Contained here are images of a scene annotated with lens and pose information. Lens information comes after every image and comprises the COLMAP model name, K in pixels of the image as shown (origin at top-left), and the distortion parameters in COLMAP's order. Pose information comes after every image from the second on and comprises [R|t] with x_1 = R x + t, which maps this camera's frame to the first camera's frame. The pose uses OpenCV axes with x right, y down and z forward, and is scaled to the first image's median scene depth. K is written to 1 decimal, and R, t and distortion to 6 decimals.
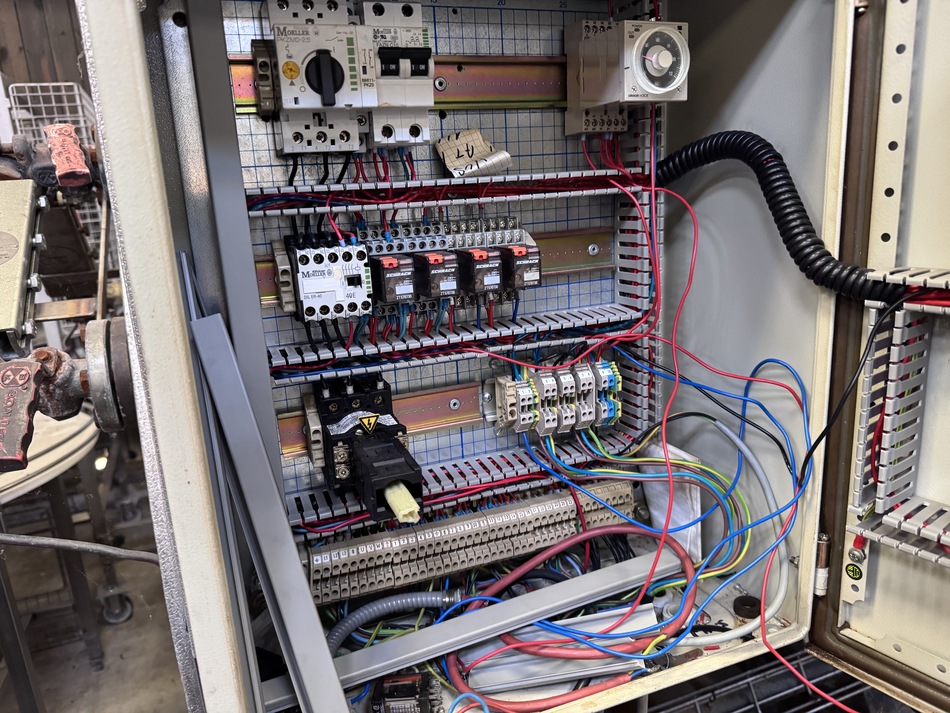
lens RADIAL K [[697.8, 0, 477.6], [0, 697.8, 363.8], [0, 0, 1]] dist [0.001242, -0.008990]
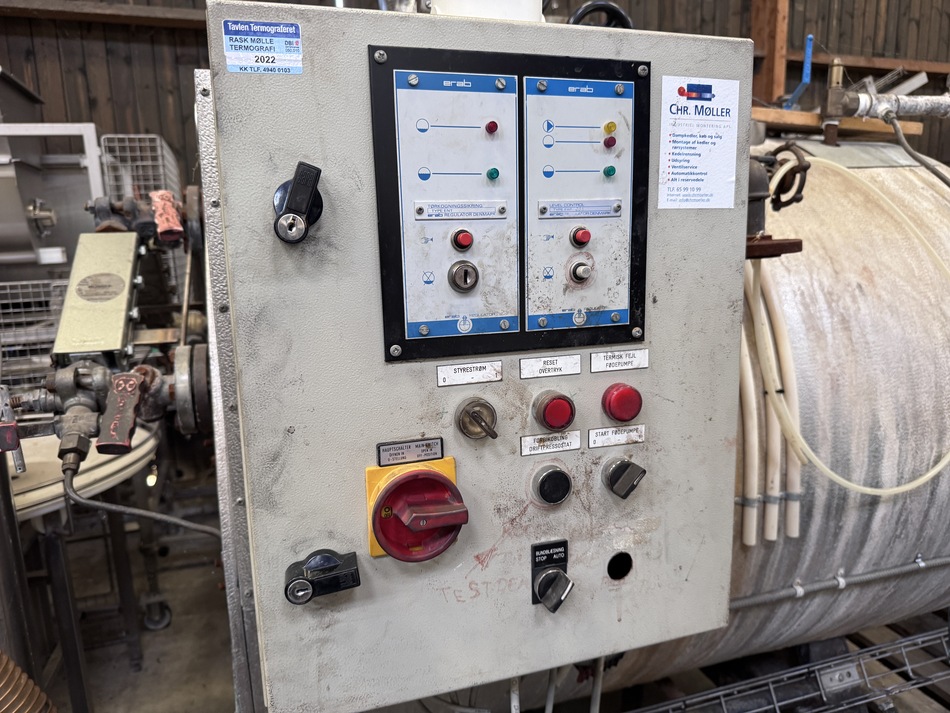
lens RADIAL K [[697.8, 0, 477.6], [0, 697.8, 363.8], [0, 0, 1]] dist [0.001242, -0.008990]
pose [[0.997211, 0.045856, -0.058884, 0.020526], [-0.049278, 0.997097, -0.058038, 0.005049], [0.056051, 0.060778, 0.996576, -0.069639]]
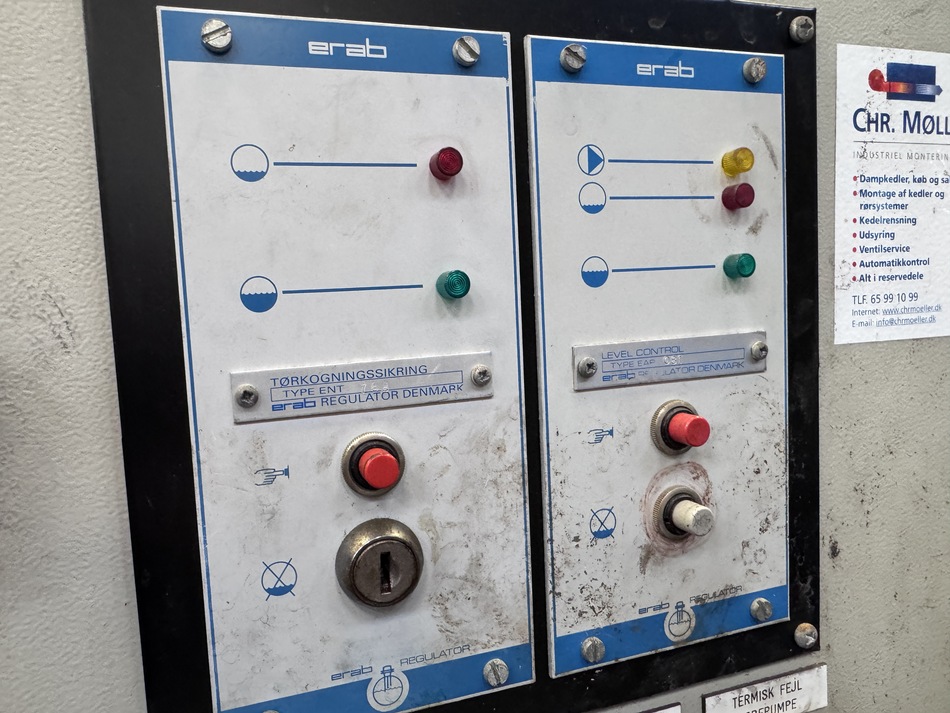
lens RADIAL K [[665.5, 0, 433.9], [0, 665.5, 352.4], [0, 0, 1]] dist [-0.043307, 0.037001]
pose [[0.996976, 0.010132, -0.077048, 0.013883], [-0.023188, 0.985085, -0.170500, -0.043443], [0.074171, 0.171771, 0.982341, 0.062500]]
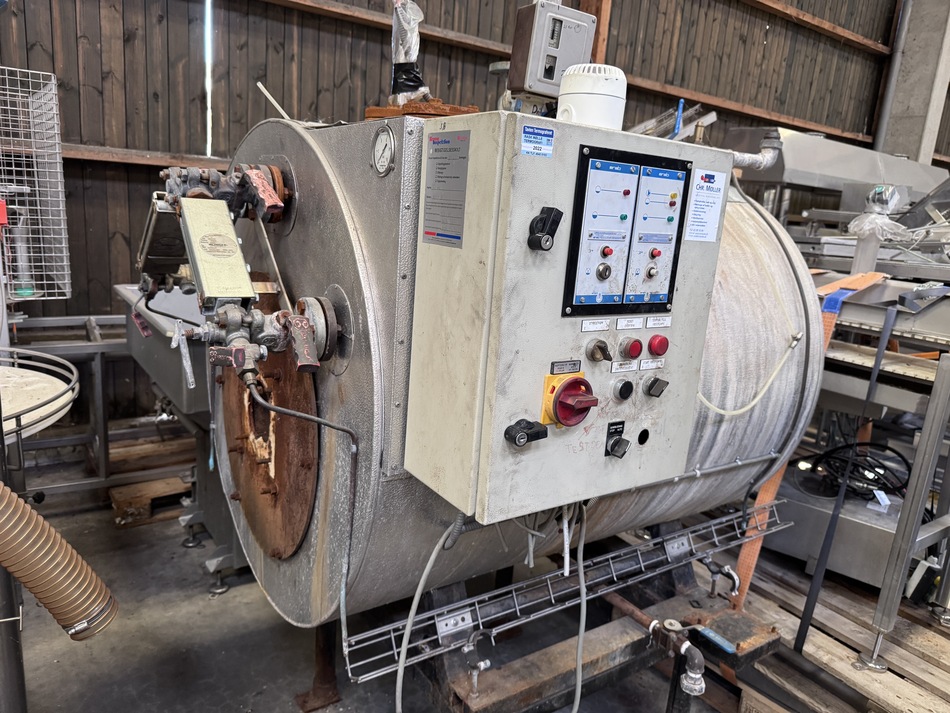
lens RADIAL K [[697.8, 0, 477.6], [0, 697.8, 363.8], [0, 0, 1]] dist [0.001242, -0.008990]
pose [[0.964200, 0.077795, 0.253508, -0.156809], [-0.073029, 0.996932, -0.028170, 0.033282], [-0.254922, 0.008648, 0.966923, -0.214513]]
